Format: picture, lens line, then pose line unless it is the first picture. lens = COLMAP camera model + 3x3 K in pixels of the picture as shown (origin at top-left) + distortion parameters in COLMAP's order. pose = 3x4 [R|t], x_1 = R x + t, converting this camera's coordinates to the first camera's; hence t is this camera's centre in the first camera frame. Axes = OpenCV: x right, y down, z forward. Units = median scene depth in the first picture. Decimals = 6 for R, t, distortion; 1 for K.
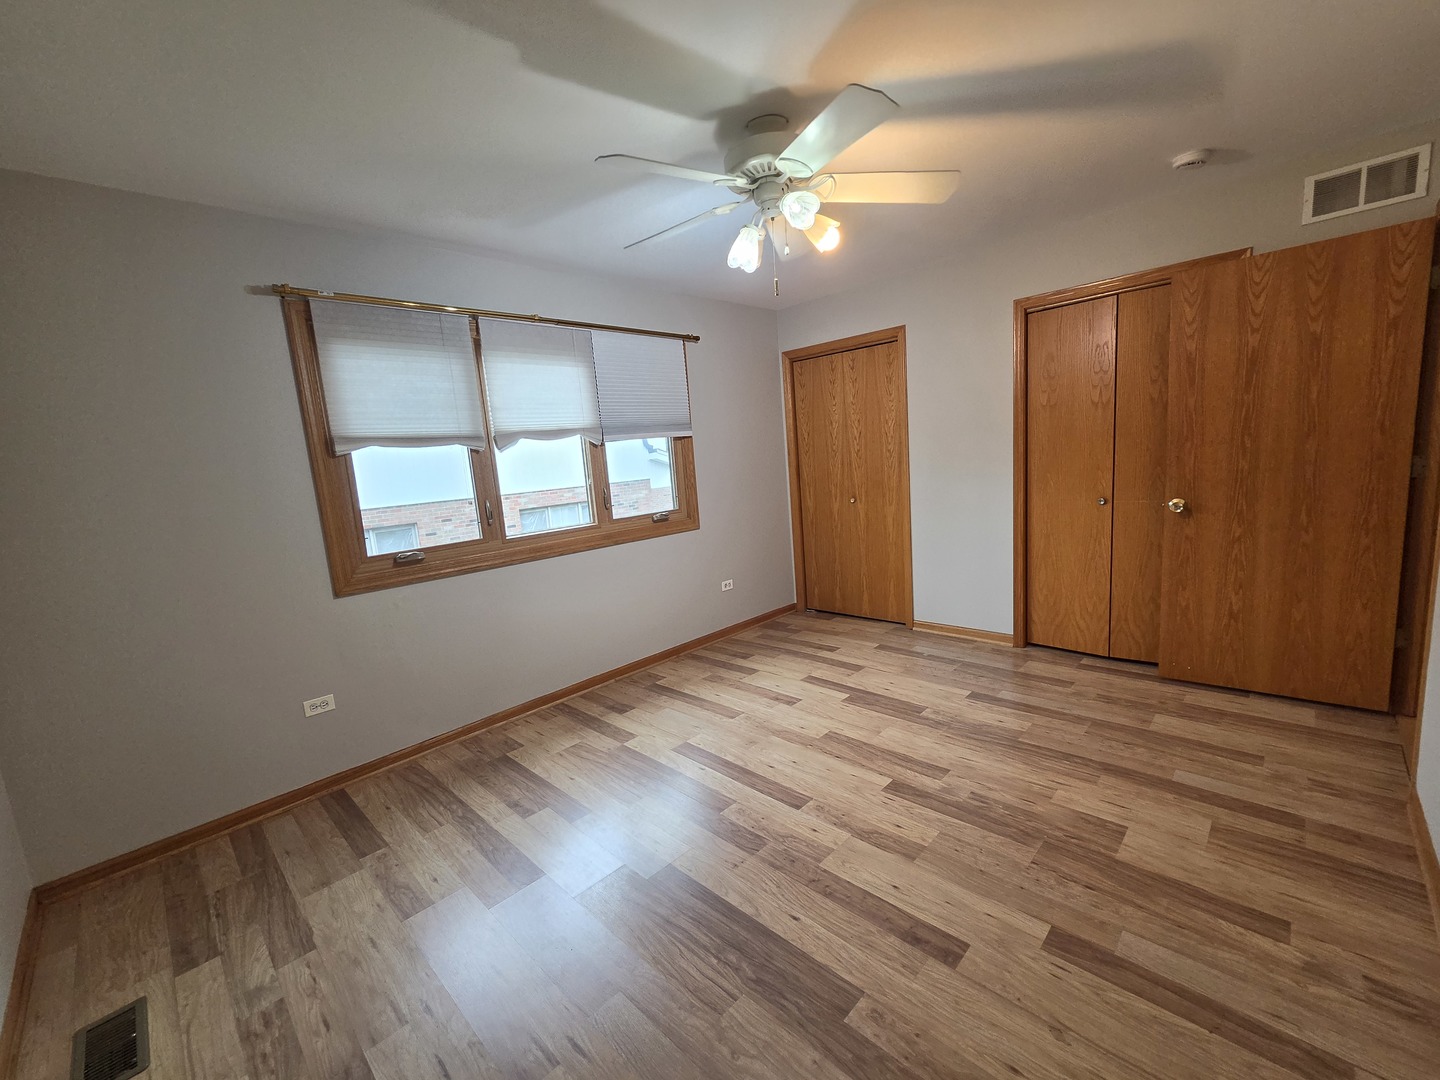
lens RADIAL K [[591.6, 0, 712.3], [0, 591.6, 549.7], [0, 0, 1]] dist [-0.003641, 0.003081]
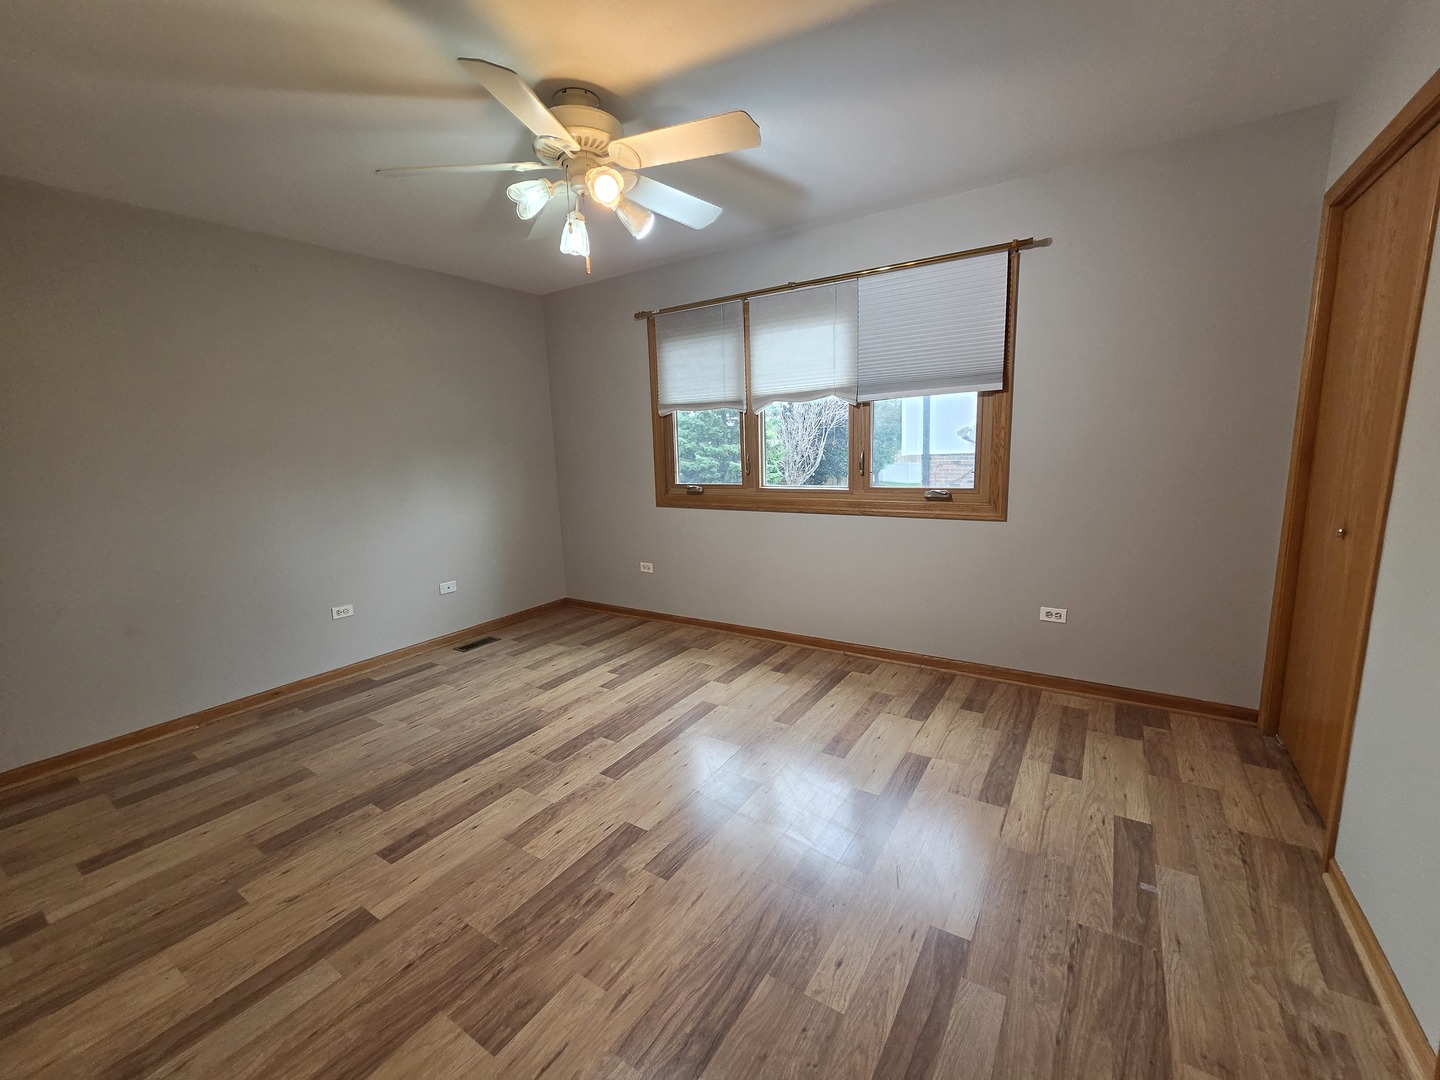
lens RADIAL K [[590.3, 0, 714.5], [0, 590.3, 546.7], [0, 0, 1]] dist [-0.001776, -0.000250]
pose [[0.198995, 0.238037, -0.950652, 0.895424], [-0.133996, 0.967551, 0.214220, -0.167452], [0.970797, 0.084755, 0.224434, 0.762034]]
